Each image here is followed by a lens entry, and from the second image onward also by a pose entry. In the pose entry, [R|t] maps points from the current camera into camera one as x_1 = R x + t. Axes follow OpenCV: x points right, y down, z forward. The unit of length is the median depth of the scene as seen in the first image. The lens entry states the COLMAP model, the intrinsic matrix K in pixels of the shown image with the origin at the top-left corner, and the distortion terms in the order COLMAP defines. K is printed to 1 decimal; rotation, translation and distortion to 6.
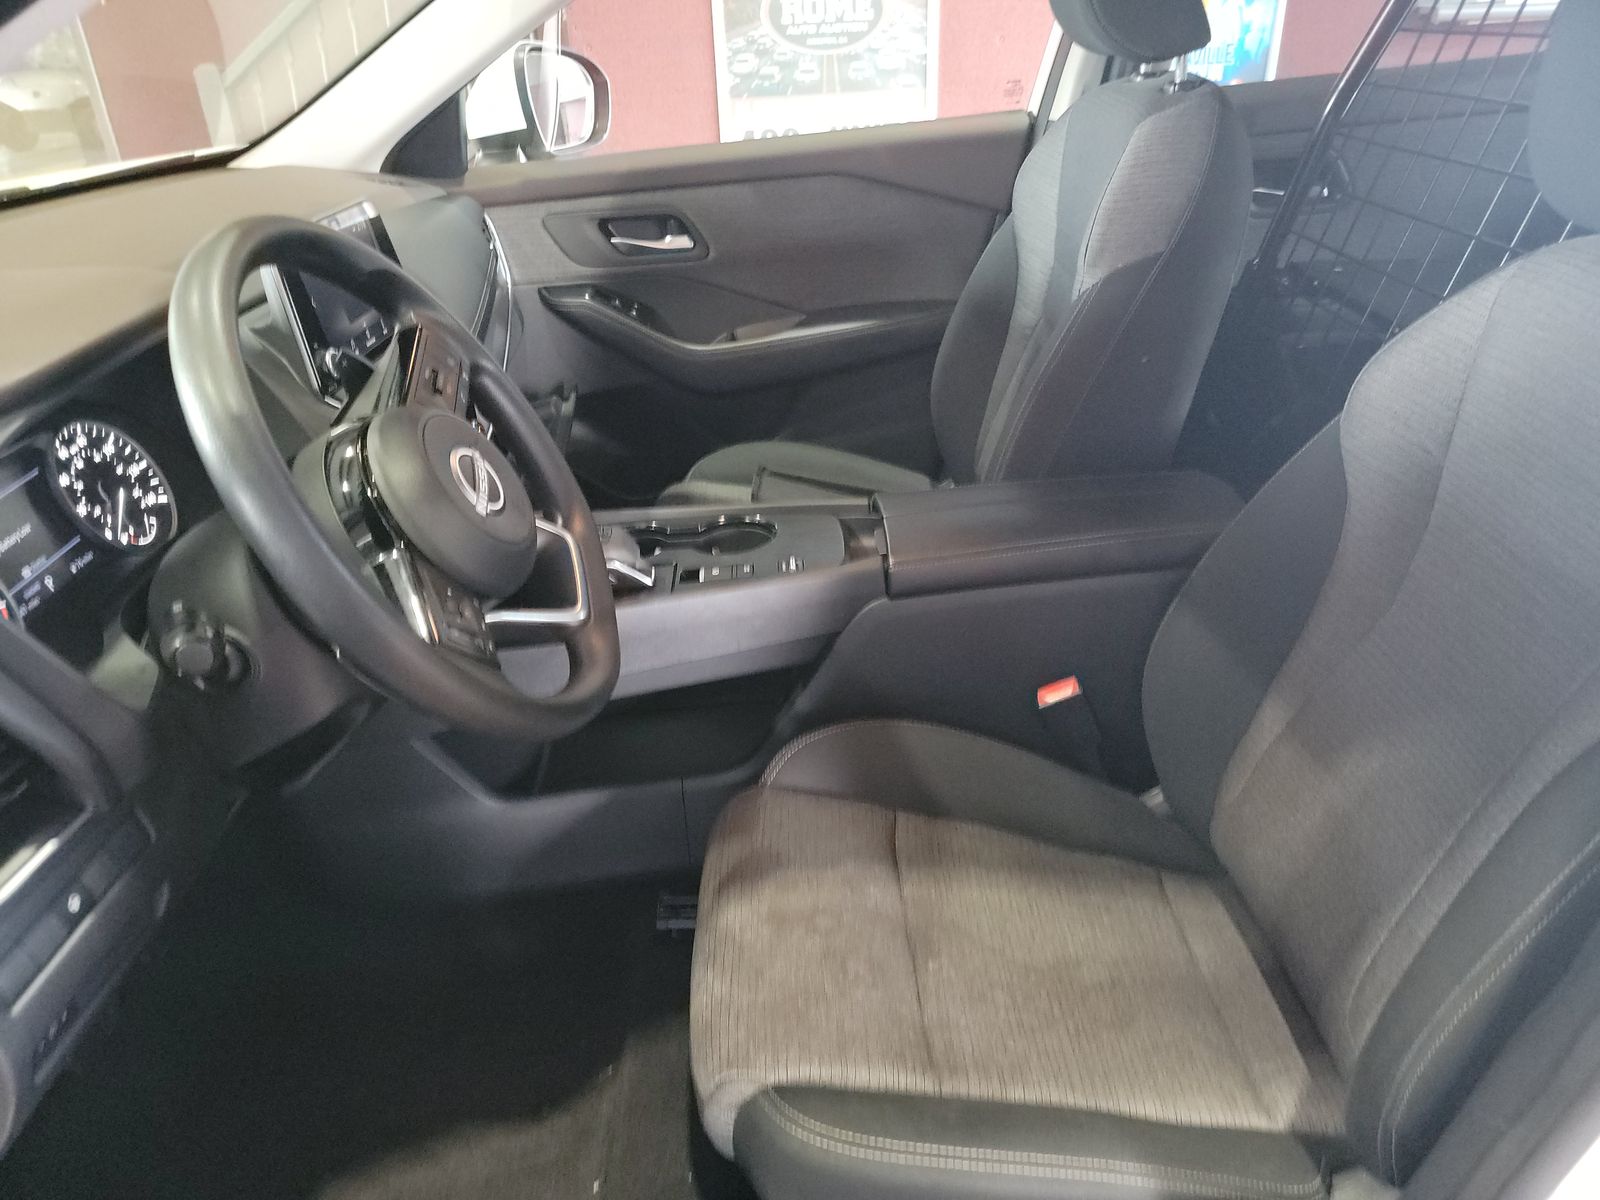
lens RADIAL K [[1138.5, 0, 800.7], [0, 1138.5, 621.6], [0, 0, 1]] dist [0.052540, -0.055577]
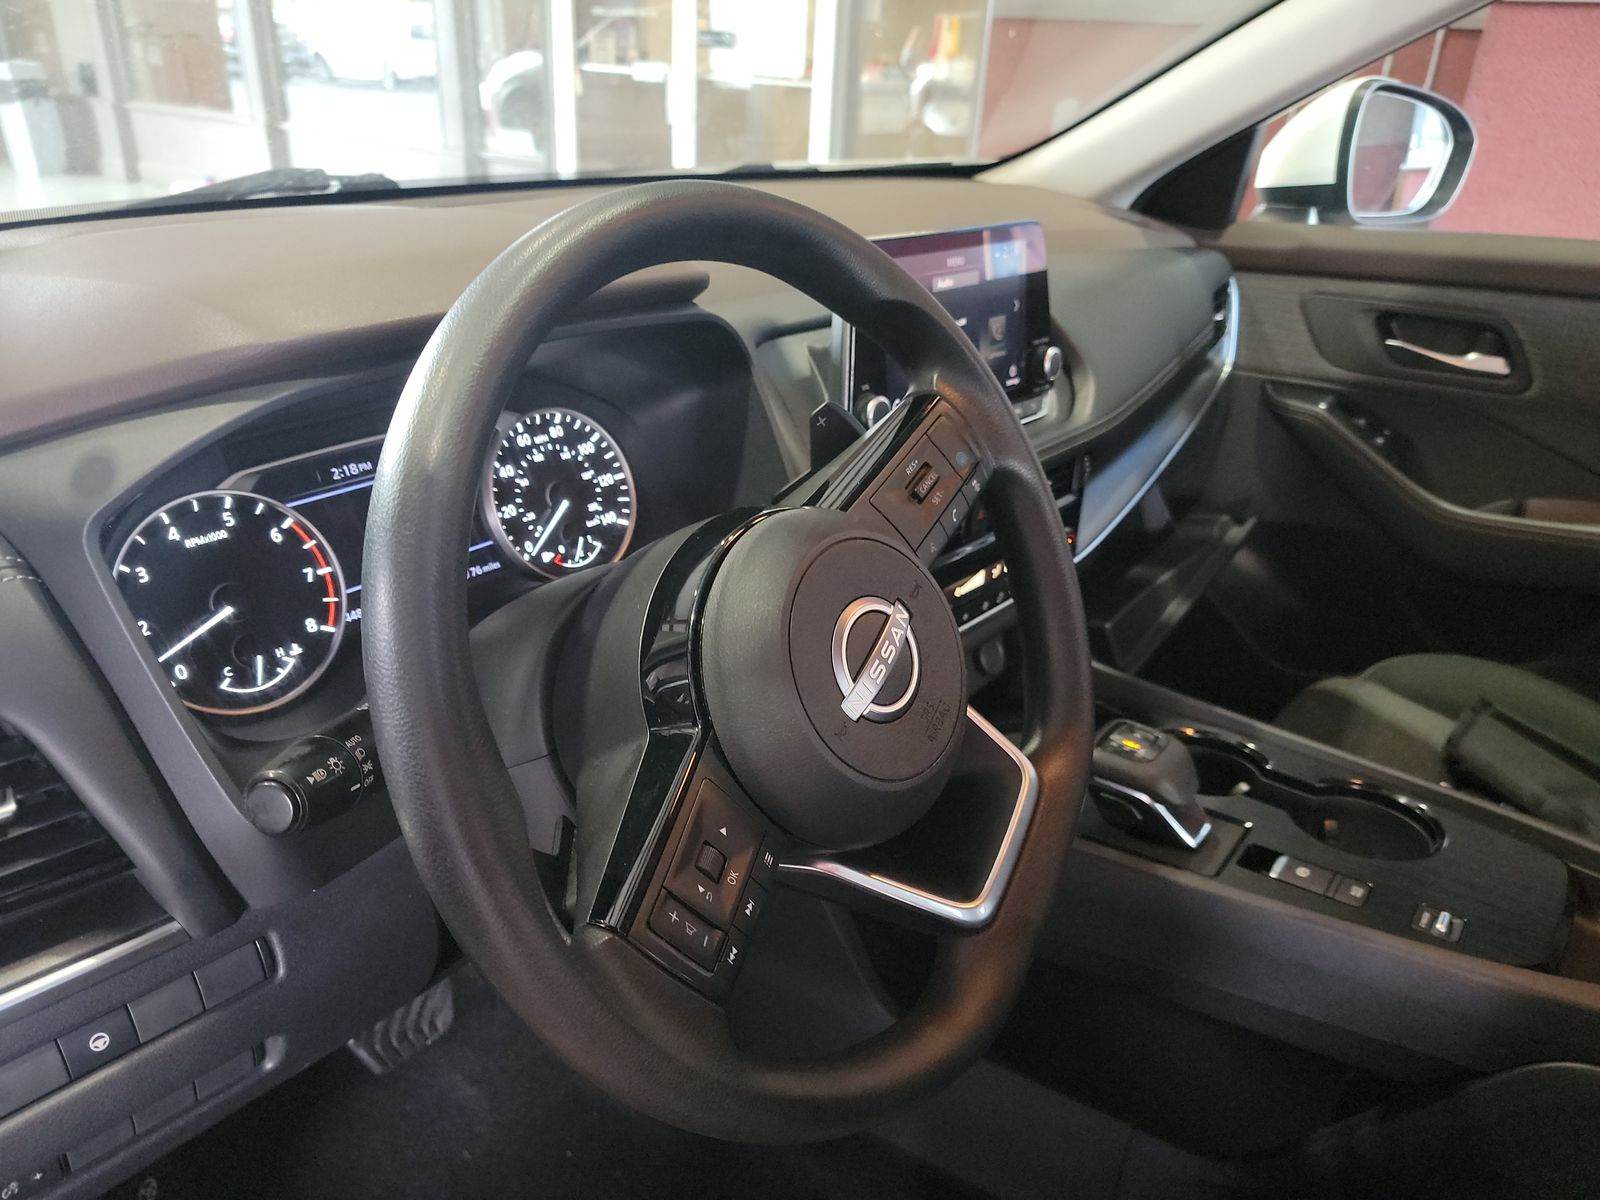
lens RADIAL K [[1138.5, 0, 800.7], [0, 1138.5, 621.6], [0, 0, 1]] dist [0.052540, -0.055577]
pose [[0.773427, 0.342992, -0.533074, 0.000257], [-0.368258, 0.927617, 0.062550, -0.073960], [0.515943, 0.147931, 0.843753, 0.210005]]
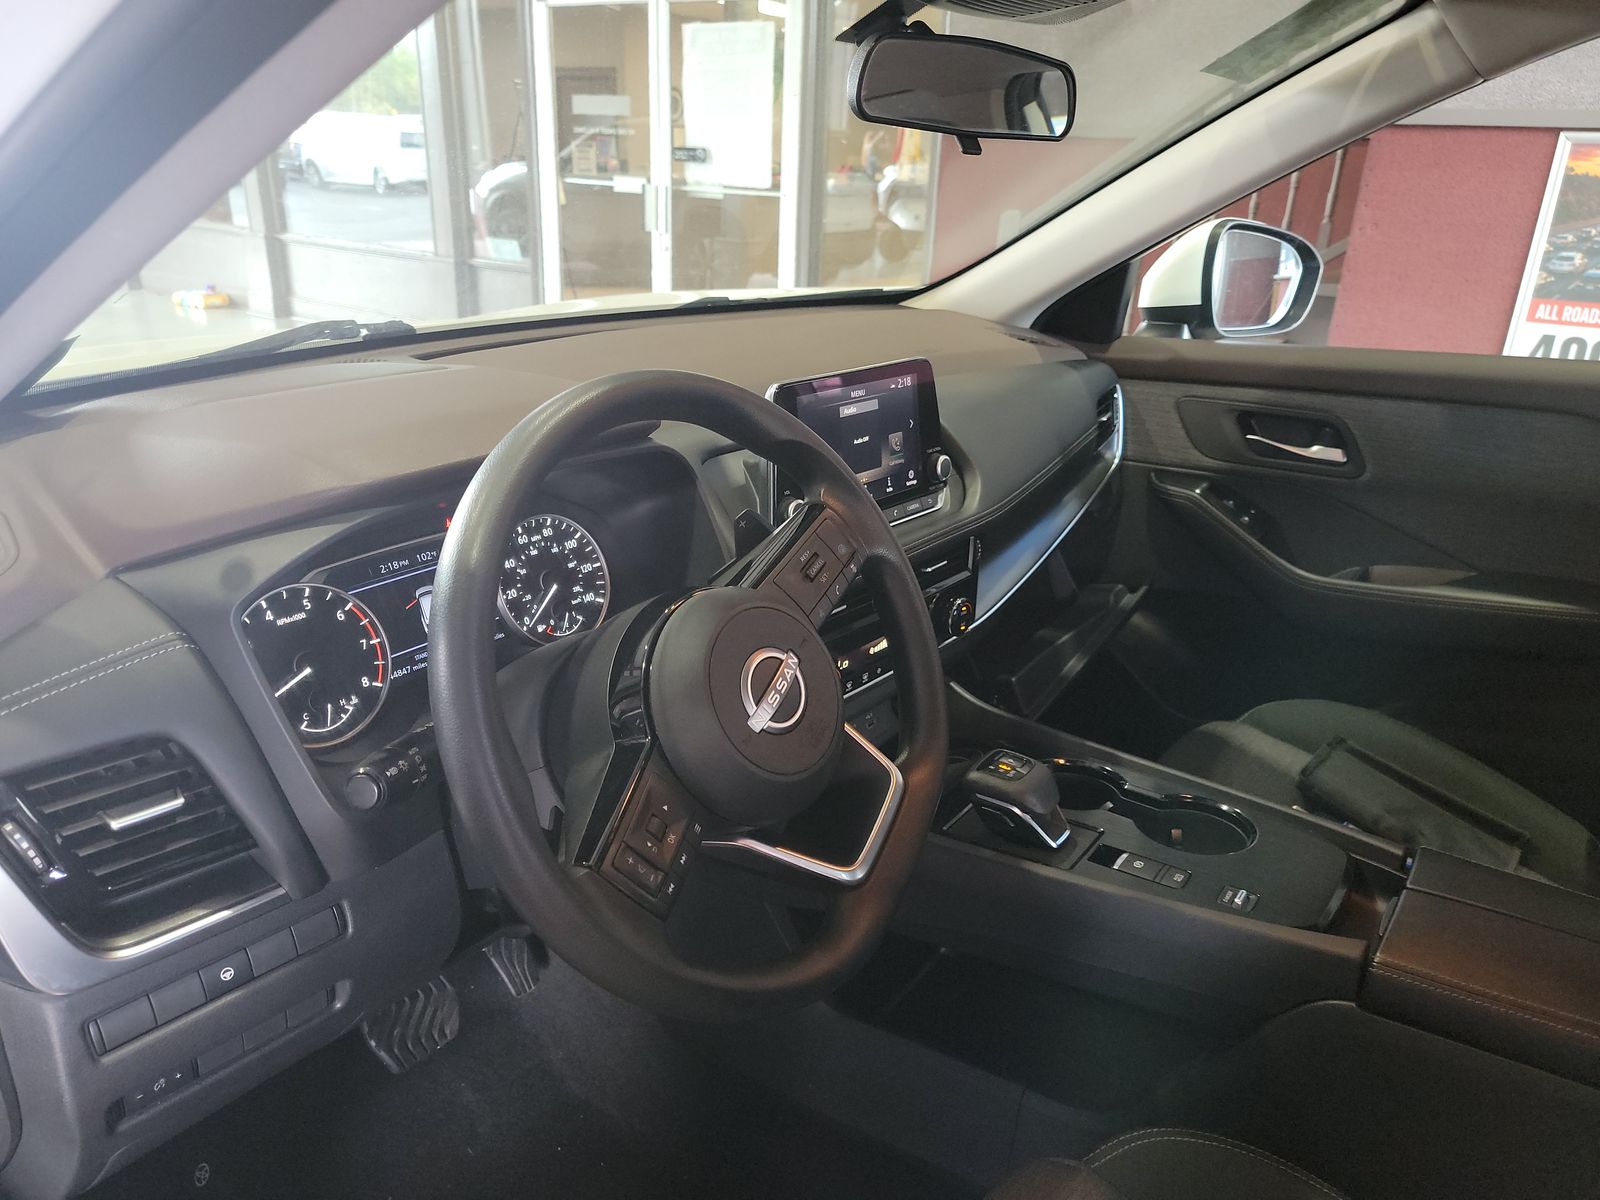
lens RADIAL K [[1125.1, 0, 797.0], [0, 1125.1, 607.9], [0, 0, 1]] dist [0.069603, -0.073205]
pose [[0.785825, 0.283843, -0.549466, 0.082185], [-0.348375, 0.937250, -0.014069, -0.079252], [0.510994, 0.202476, 0.835397, 0.126421]]
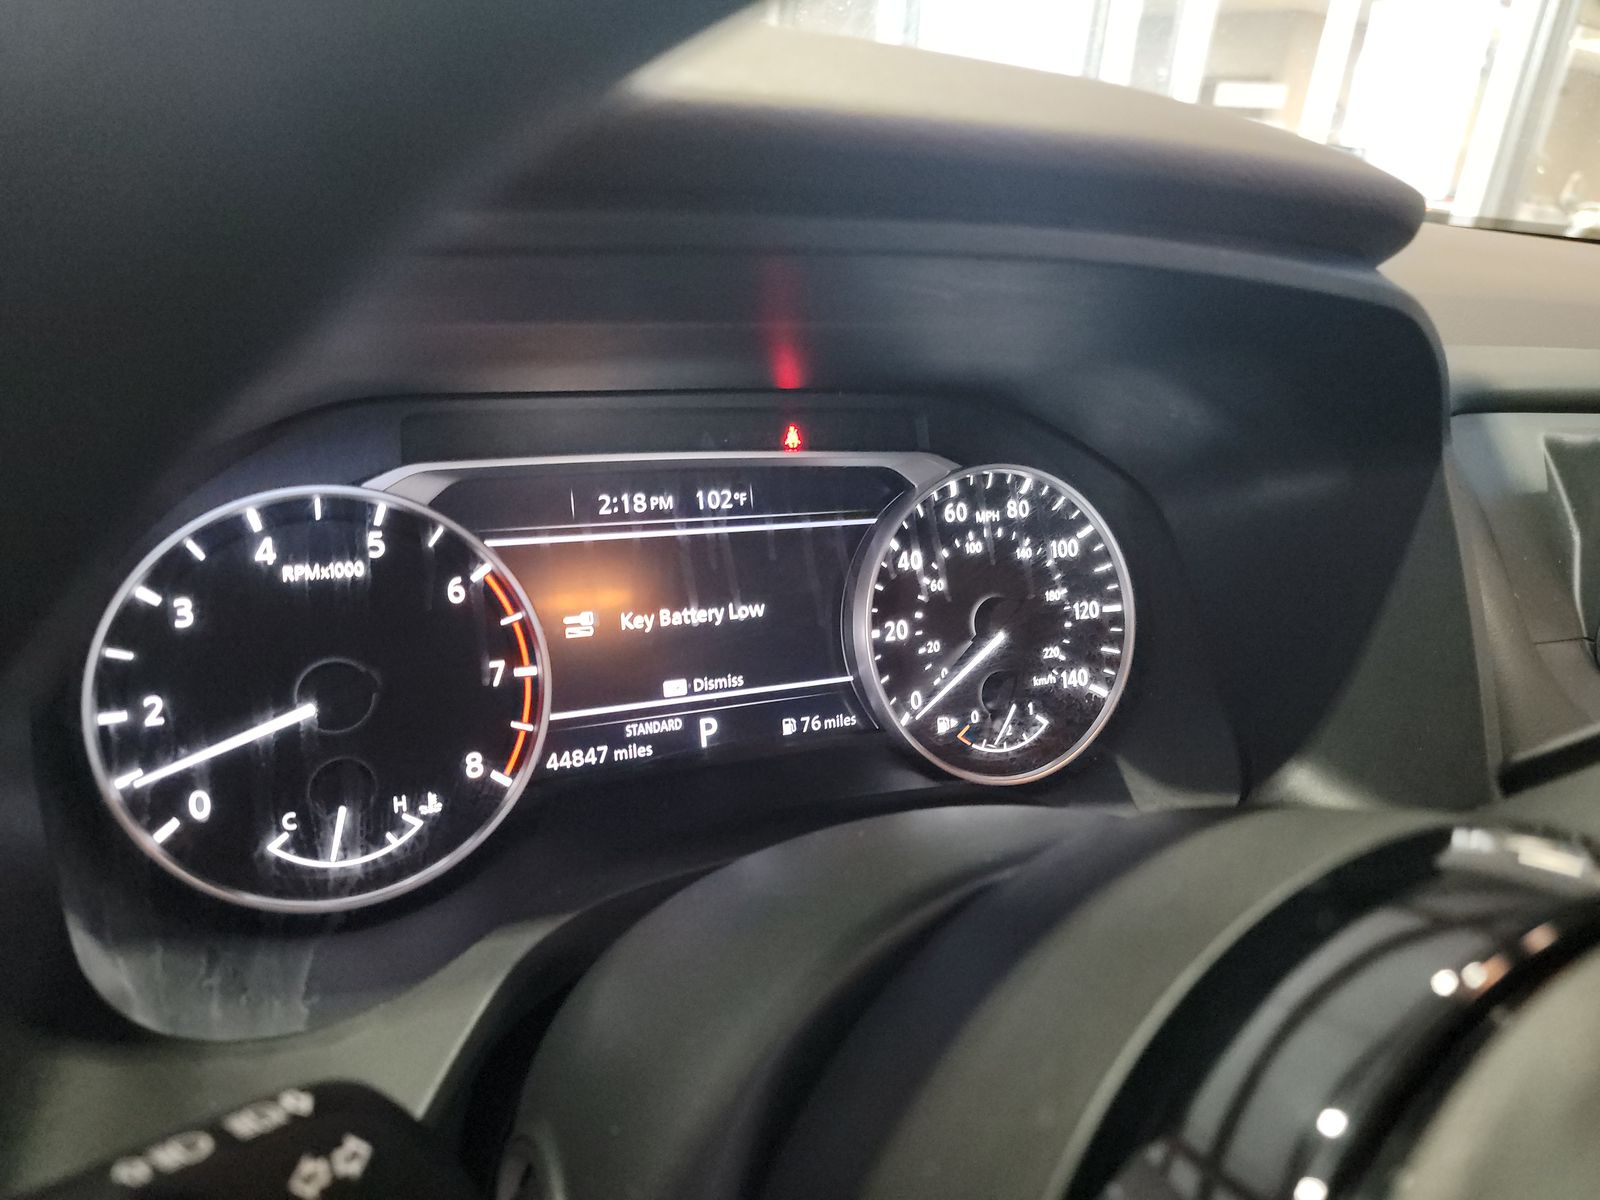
lens RADIAL K [[1138.5, 0, 800.7], [0, 1138.5, 621.6], [0, 0, 1]] dist [0.052540, -0.055577]
pose [[0.401939, 0.422443, -0.812396, -0.135226], [-0.534567, 0.828586, 0.166381, -0.075284], [0.743427, 0.367405, 0.558865, 0.352379]]
